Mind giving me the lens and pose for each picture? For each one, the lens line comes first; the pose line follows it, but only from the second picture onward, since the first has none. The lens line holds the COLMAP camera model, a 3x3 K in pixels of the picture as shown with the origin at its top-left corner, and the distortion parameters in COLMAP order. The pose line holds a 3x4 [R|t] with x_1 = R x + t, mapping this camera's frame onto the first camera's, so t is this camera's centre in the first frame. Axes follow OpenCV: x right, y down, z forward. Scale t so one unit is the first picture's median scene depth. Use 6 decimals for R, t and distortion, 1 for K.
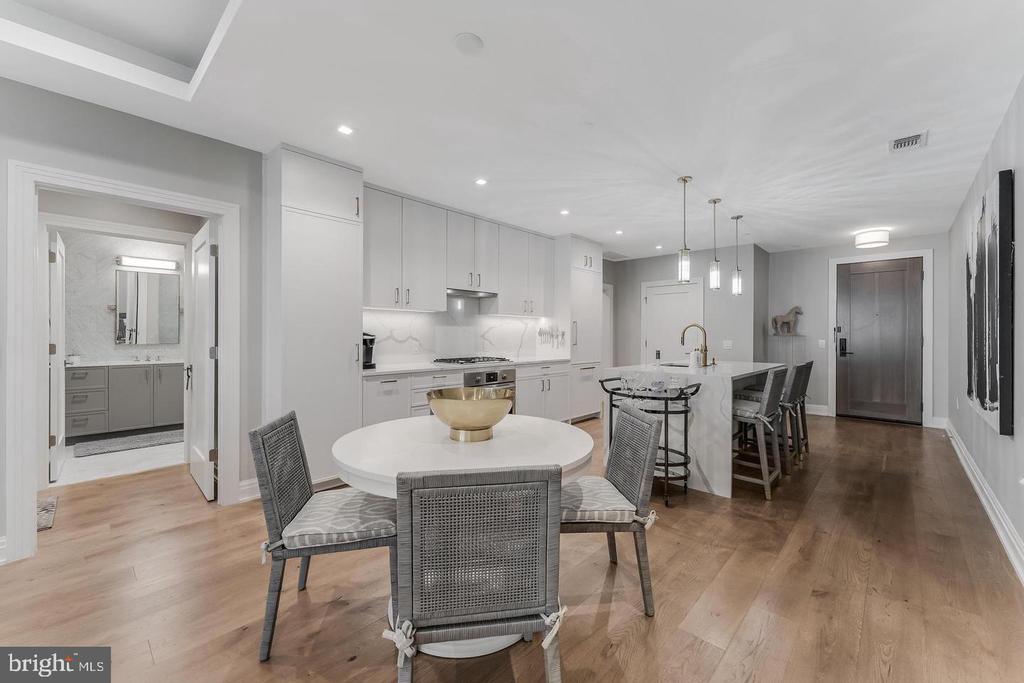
lens RADIAL K [[421.0, 0, 516.4], [0, 421.0, 337.6], [0, 0, 1]] dist [0.000607, 0.000073]
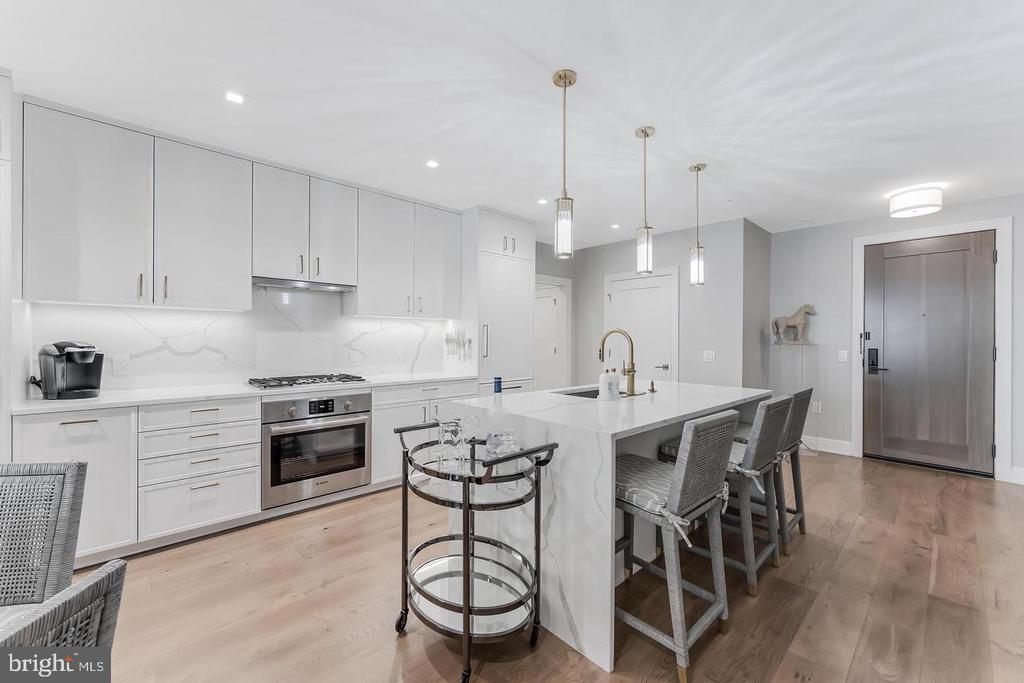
lens RADIAL K [[421.0, 0, 512.0], [0, 421.0, 341.6], [0, 0, 1]] dist [0.000607, 0.000073]
pose [[0.997528, 0.002310, -0.070234, 0.240041], [-0.002377, 0.999997, -0.000864, -0.009099], [0.070232, 0.001029, 0.997530, 0.273383]]
